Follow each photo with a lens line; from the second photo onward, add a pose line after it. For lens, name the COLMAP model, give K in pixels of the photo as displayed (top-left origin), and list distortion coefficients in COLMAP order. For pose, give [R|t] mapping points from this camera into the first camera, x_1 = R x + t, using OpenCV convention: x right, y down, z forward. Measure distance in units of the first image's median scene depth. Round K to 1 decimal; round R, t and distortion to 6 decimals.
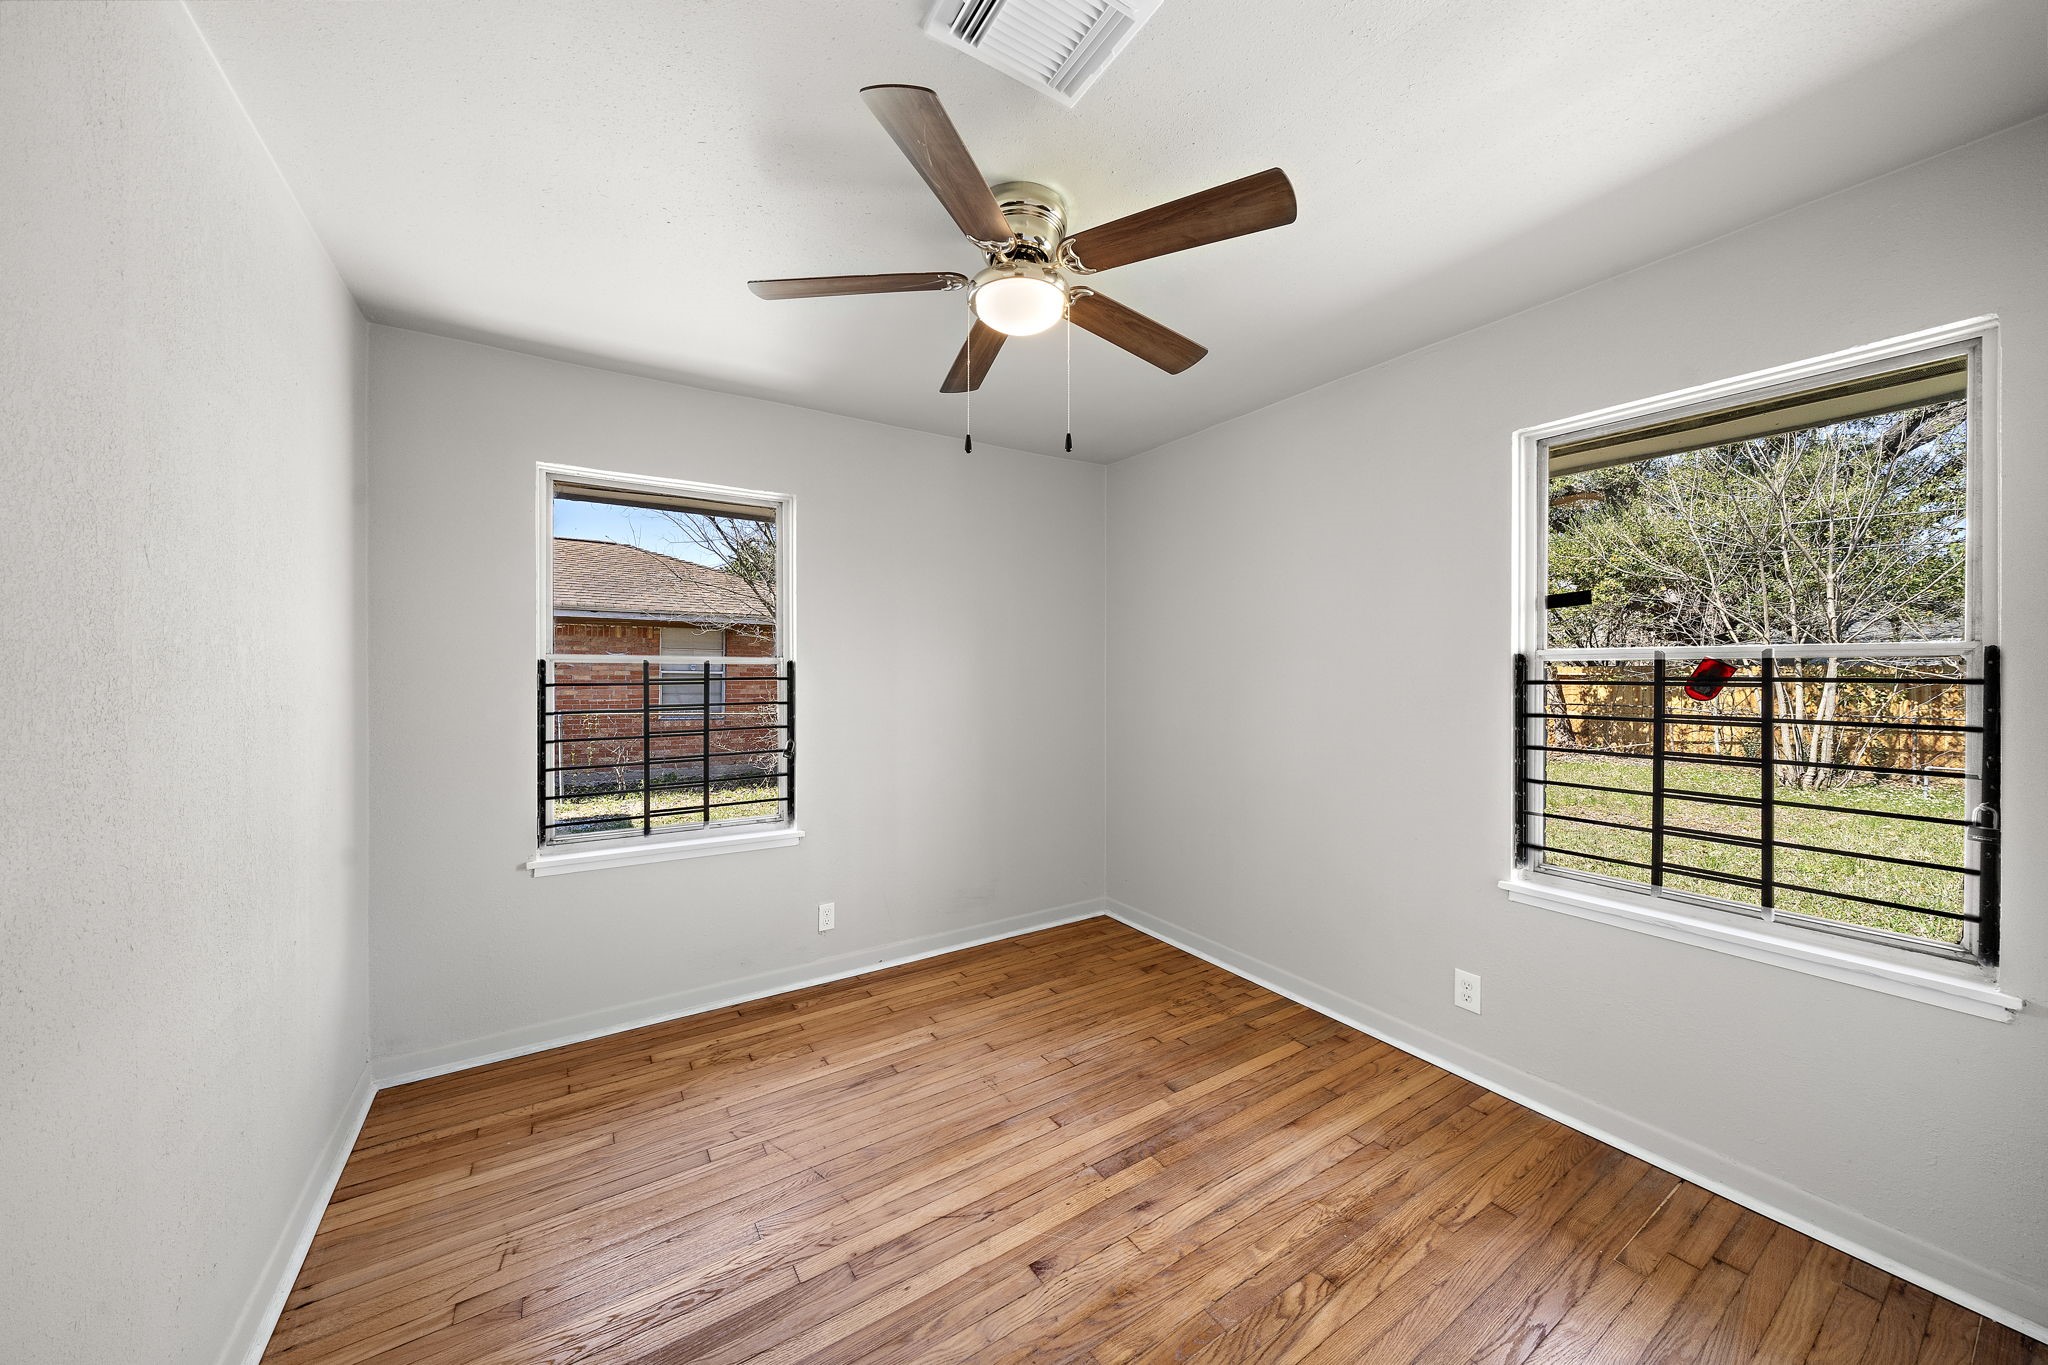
lens RADIAL K [[701.2, 0, 1008.5], [0, 701.2, 675.9], [0, 0, 1]] dist [-0.001039, -0.000130]
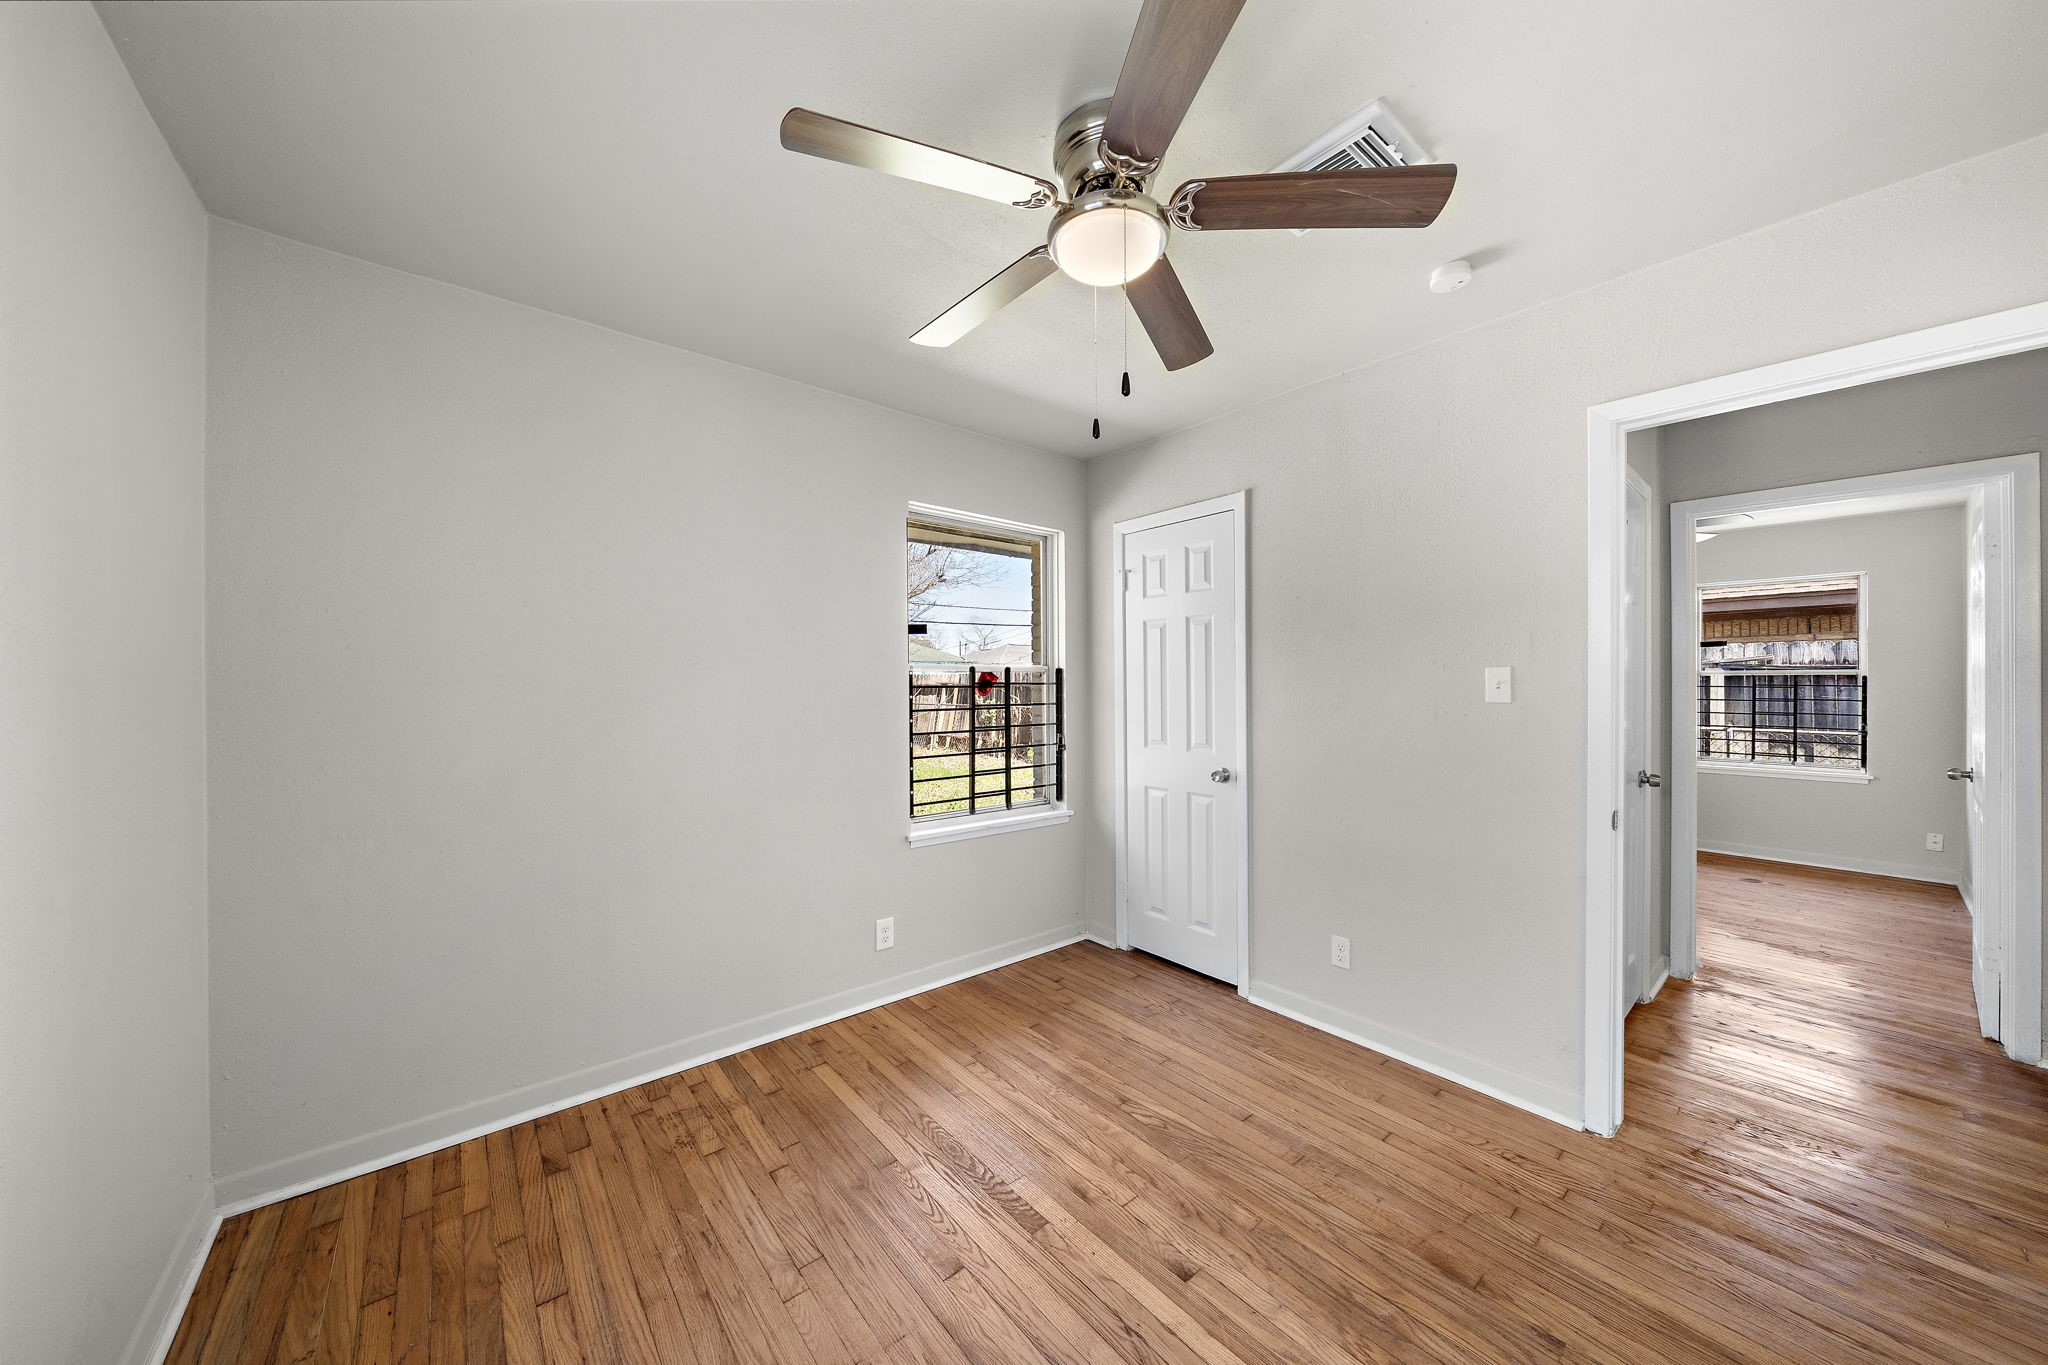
lens RADIAL K [[701.2, 0, 1025.0], [0, 701.2, 683.8], [0, 0, 1]] dist [-0.001039, -0.000130]
pose [[-0.131842, -0.004981, 0.991258, -0.741120], [0.004299, 0.999975, 0.005597, -0.004414], [-0.991261, 0.004999, -0.131817, 1.095963]]
